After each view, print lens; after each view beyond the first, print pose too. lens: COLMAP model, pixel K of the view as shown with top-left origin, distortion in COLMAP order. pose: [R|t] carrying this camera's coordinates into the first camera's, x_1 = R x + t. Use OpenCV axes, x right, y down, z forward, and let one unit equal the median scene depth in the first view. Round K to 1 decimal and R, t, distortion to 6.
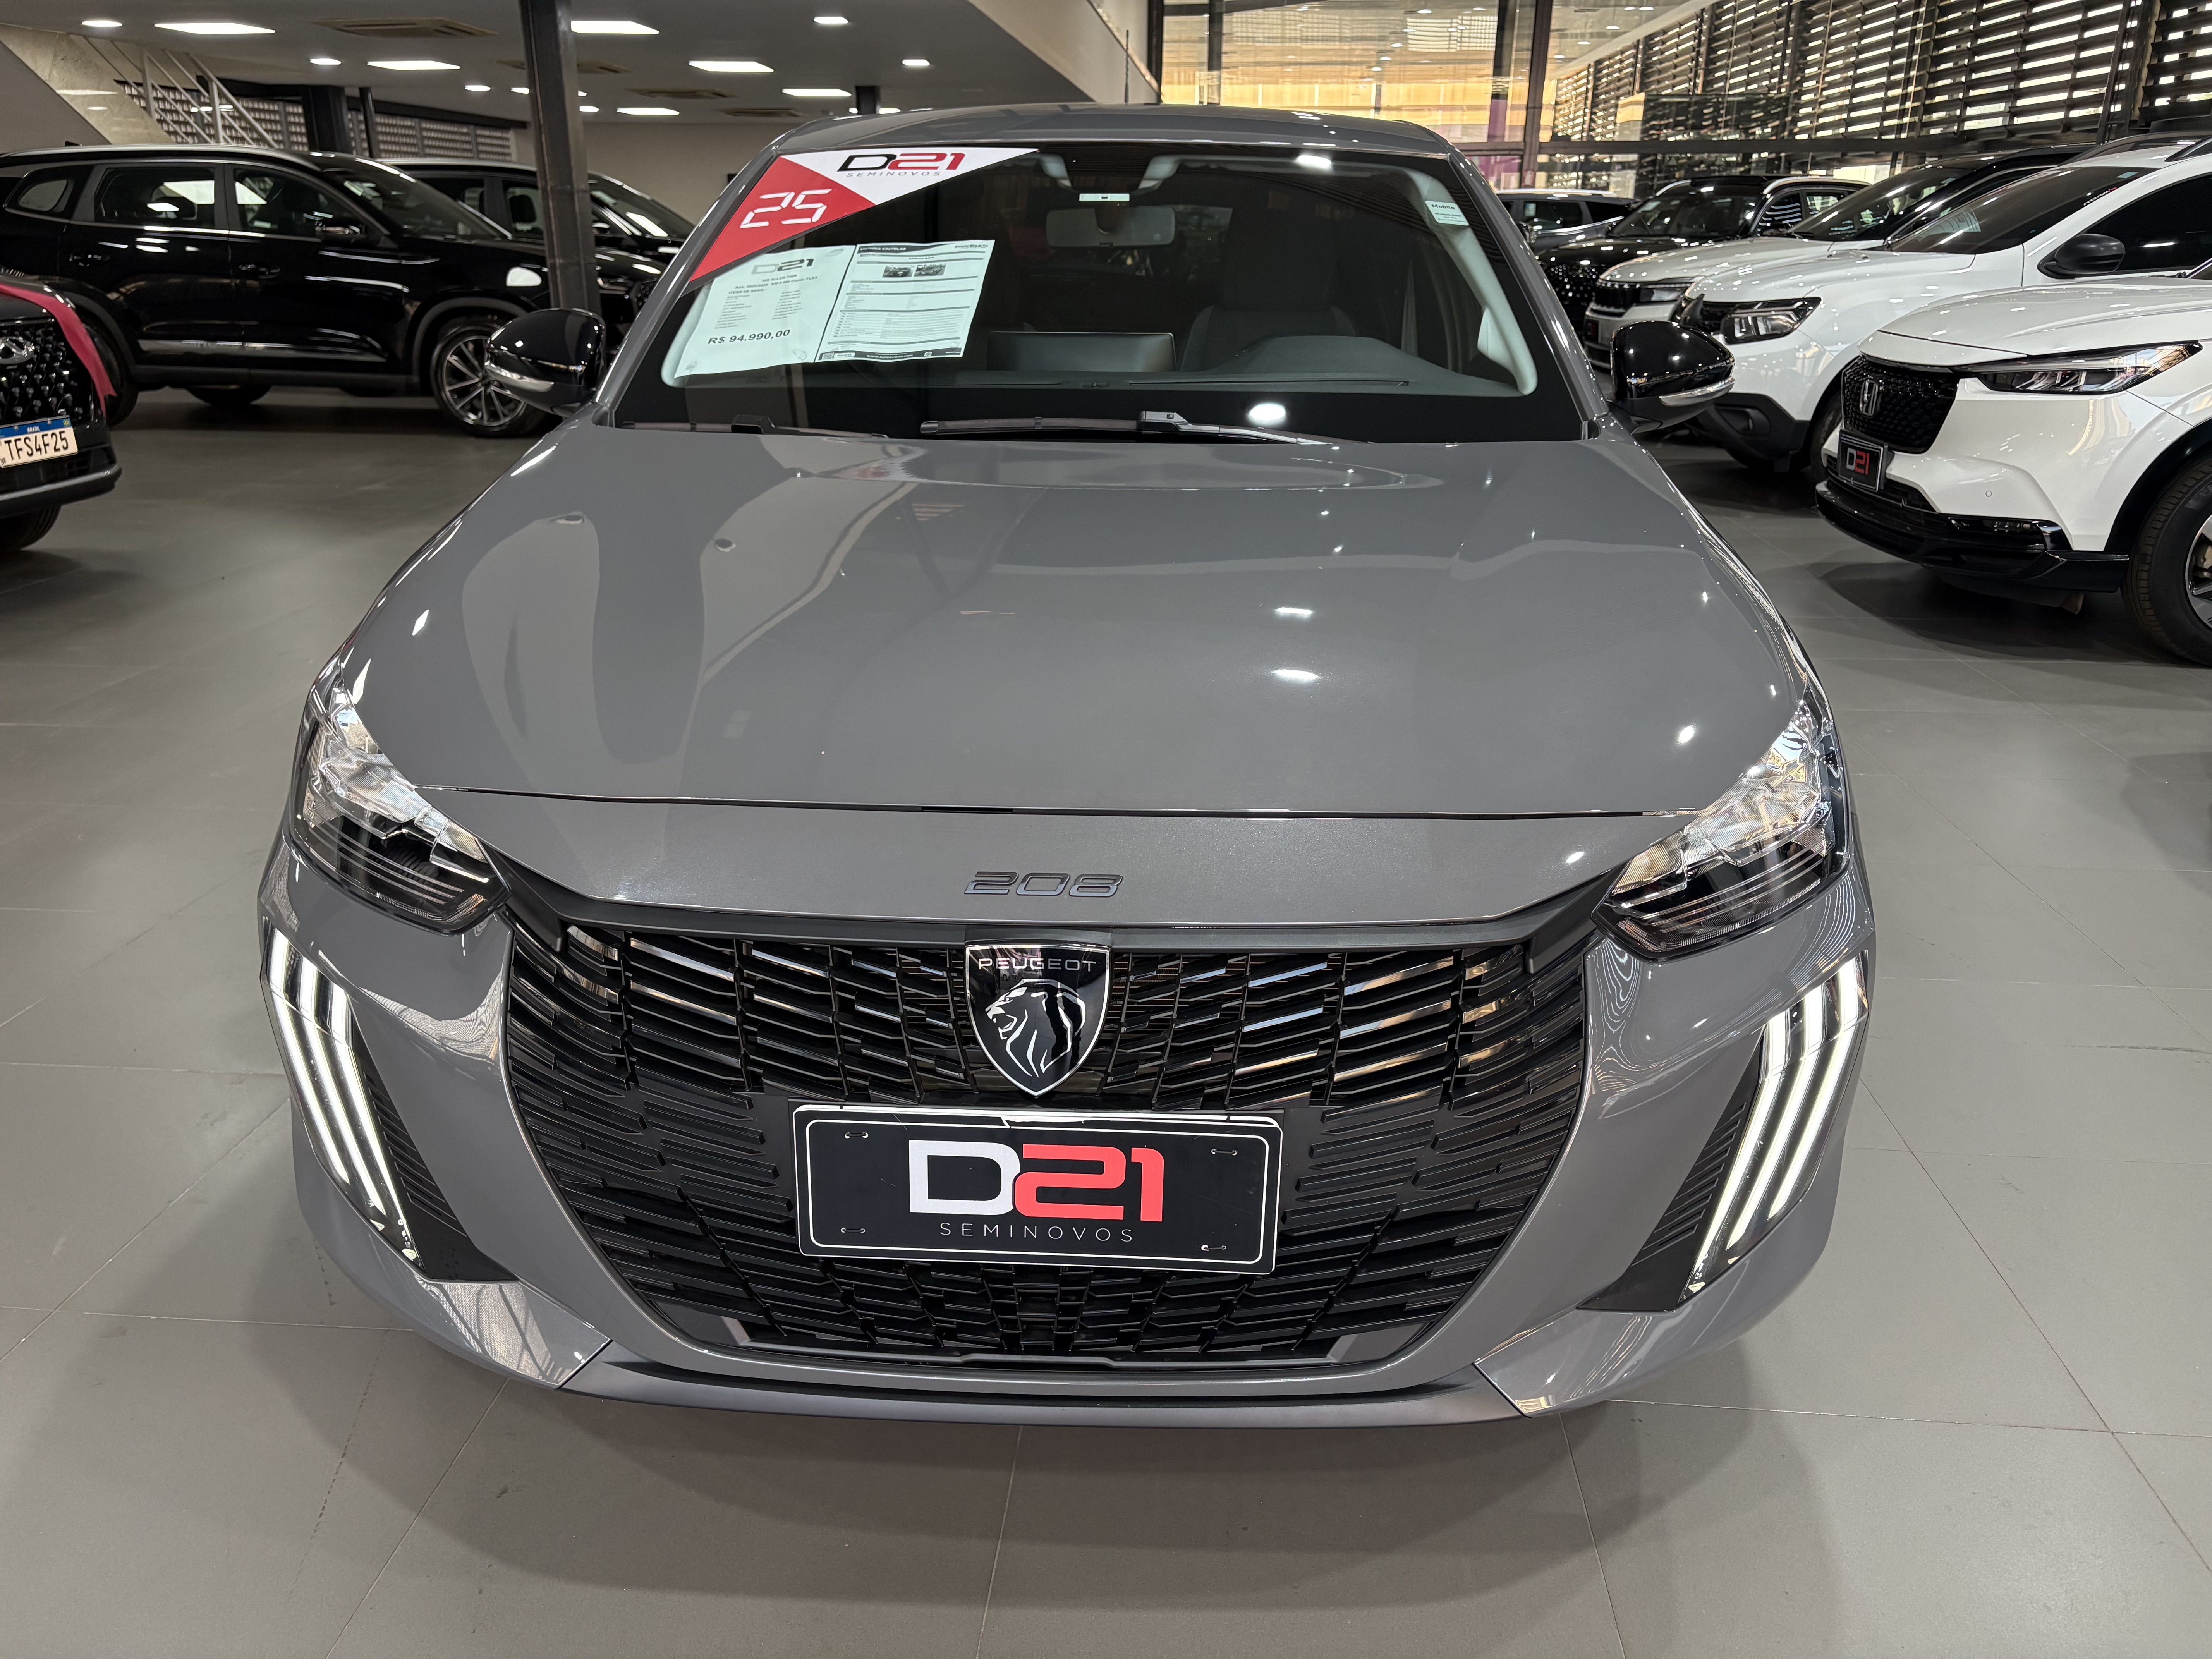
lens RADIAL K [[1709.2, 0, 1106.0], [0, 1709.2, 829.5], [0, 0, 1]] dist [0.007879, -0.002468]
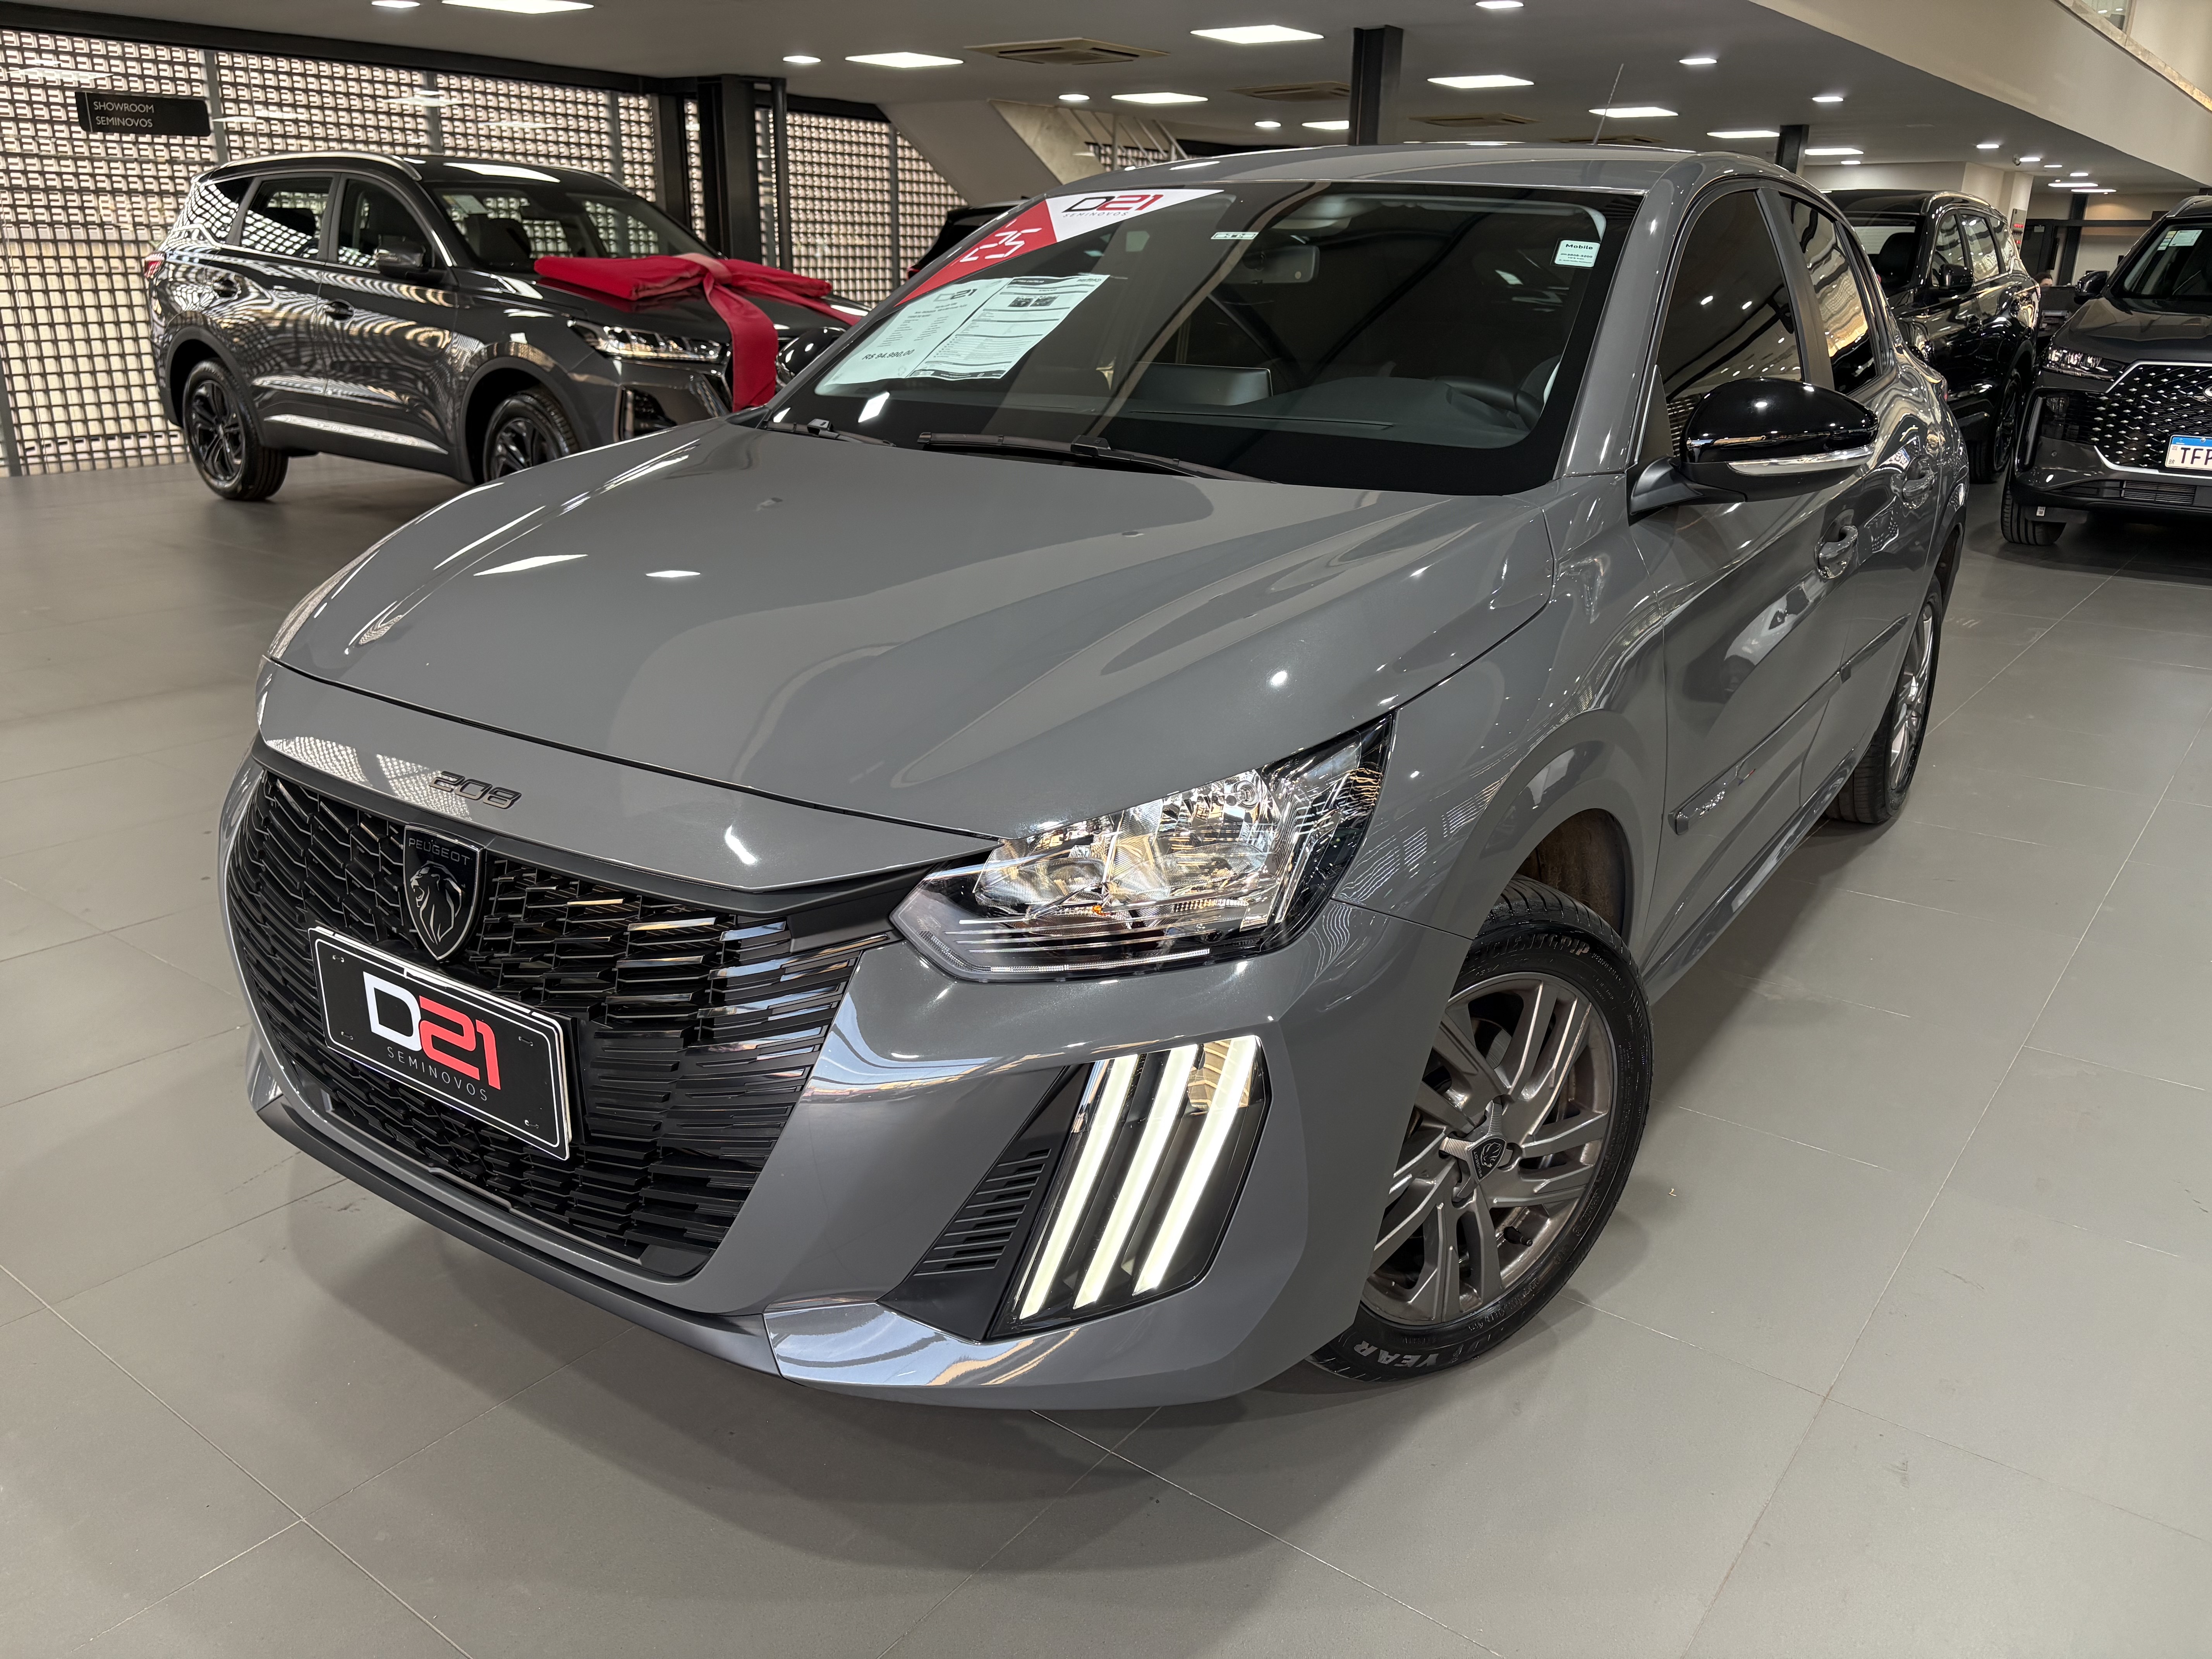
lens RADIAL K [[1658.4, 0, 1106.0], [0, 1658.4, 829.5], [0, 0, 1]] dist [0.056521, -0.046923]
pose [[0.847657, 0.180970, -0.498725, 0.889925], [-0.189698, 0.981266, 0.033648, -0.062025], [0.495471, 0.066085, 0.866107, 0.189453]]
